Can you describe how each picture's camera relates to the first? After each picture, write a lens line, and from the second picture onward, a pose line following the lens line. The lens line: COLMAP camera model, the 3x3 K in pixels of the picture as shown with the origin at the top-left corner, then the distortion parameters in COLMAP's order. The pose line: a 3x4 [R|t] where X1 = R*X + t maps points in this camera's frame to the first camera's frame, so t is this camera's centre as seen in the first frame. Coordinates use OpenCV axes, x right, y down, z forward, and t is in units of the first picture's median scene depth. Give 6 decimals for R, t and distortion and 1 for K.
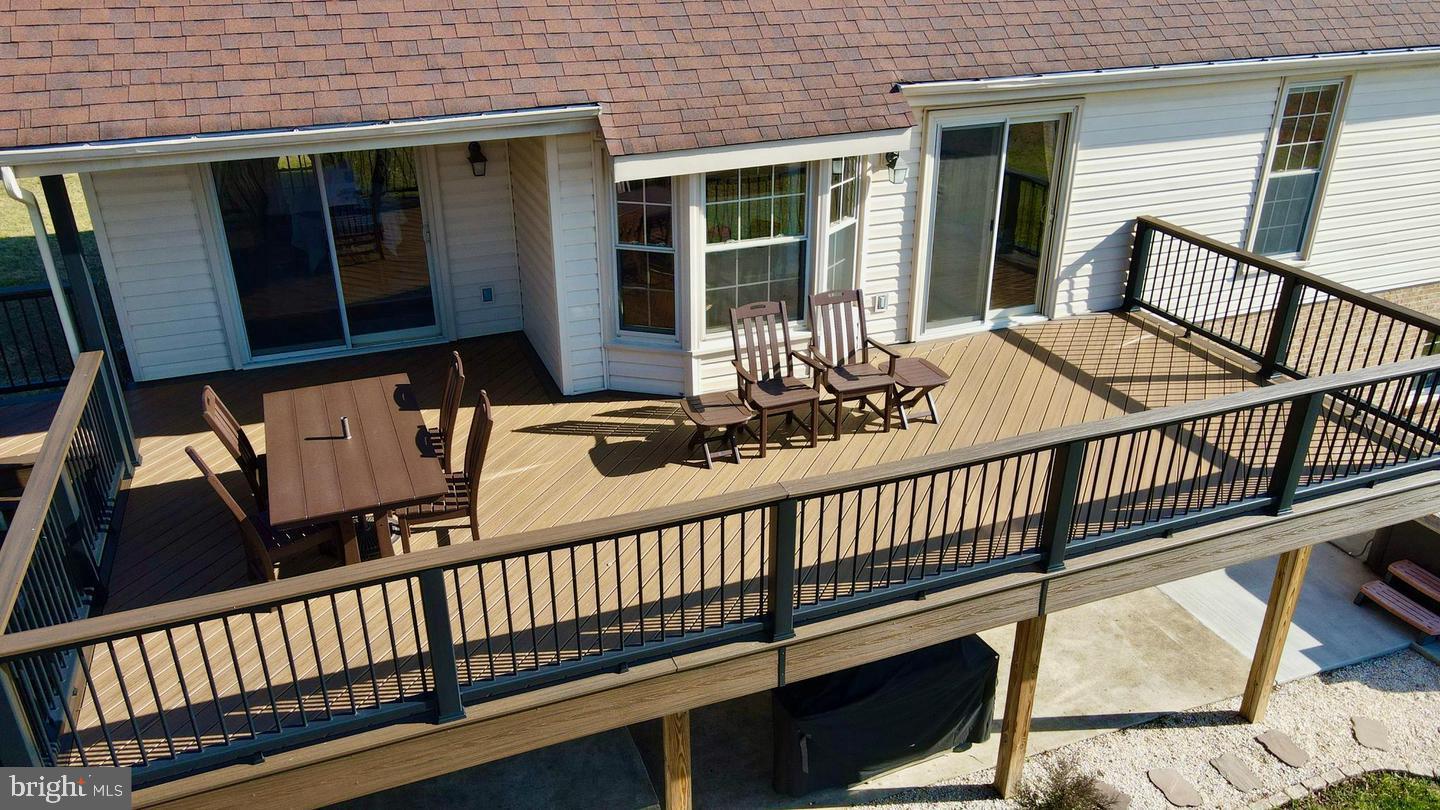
lens RADIAL K [[1129.0, 0, 720.0], [0, 1129.0, 405.0], [0, 0, 1]] dist [0.012862, 0.006411]
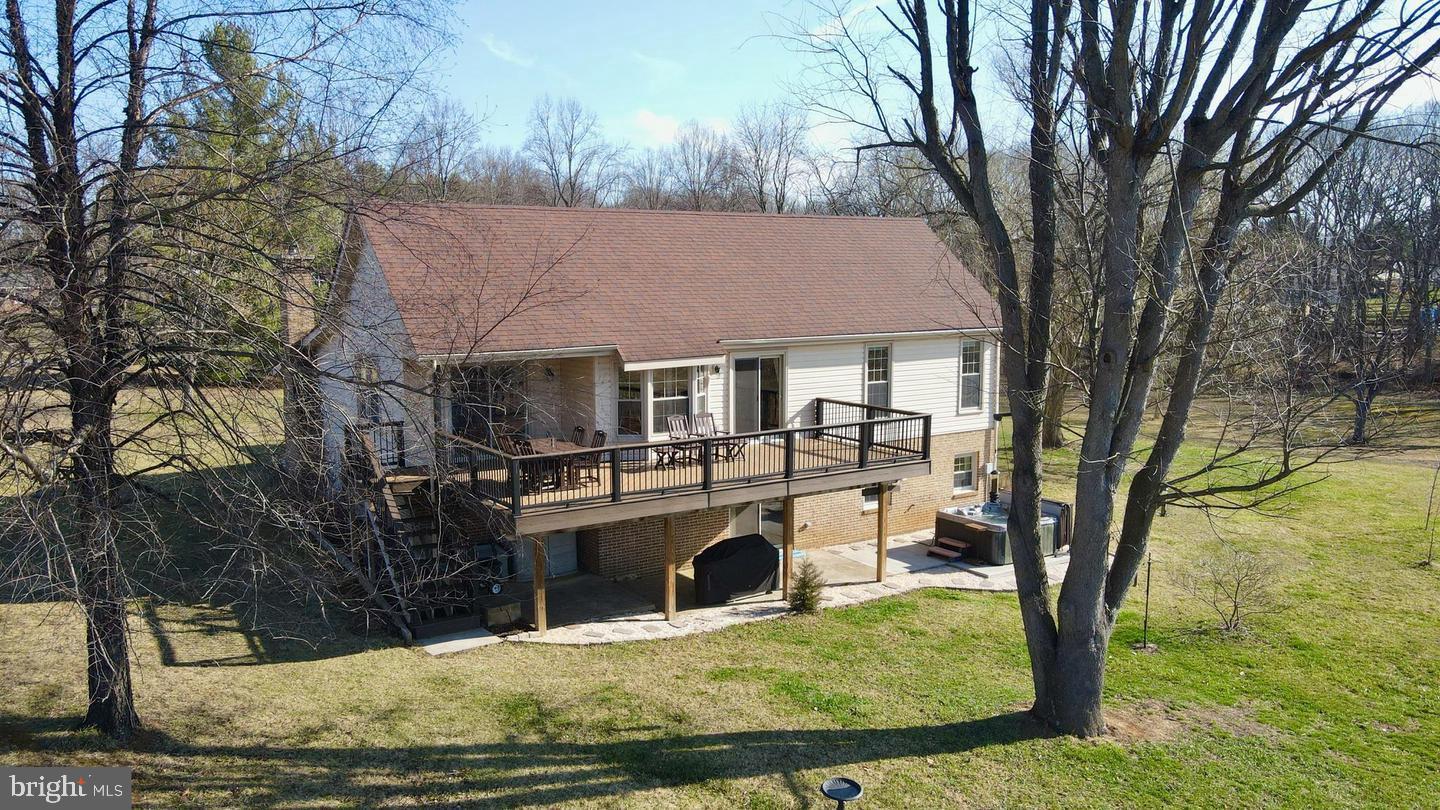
lens RADIAL K [[1129.0, 0, 720.0], [0, 1129.0, 405.0], [0, 0, 1]] dist [0.012862, 0.006411]
pose [[0.976332, -0.031293, 0.214001, -0.386656], [0.095959, 0.949429, -0.298960, 0.614010], [-0.193823, 0.312419, 0.929961, -1.335204]]
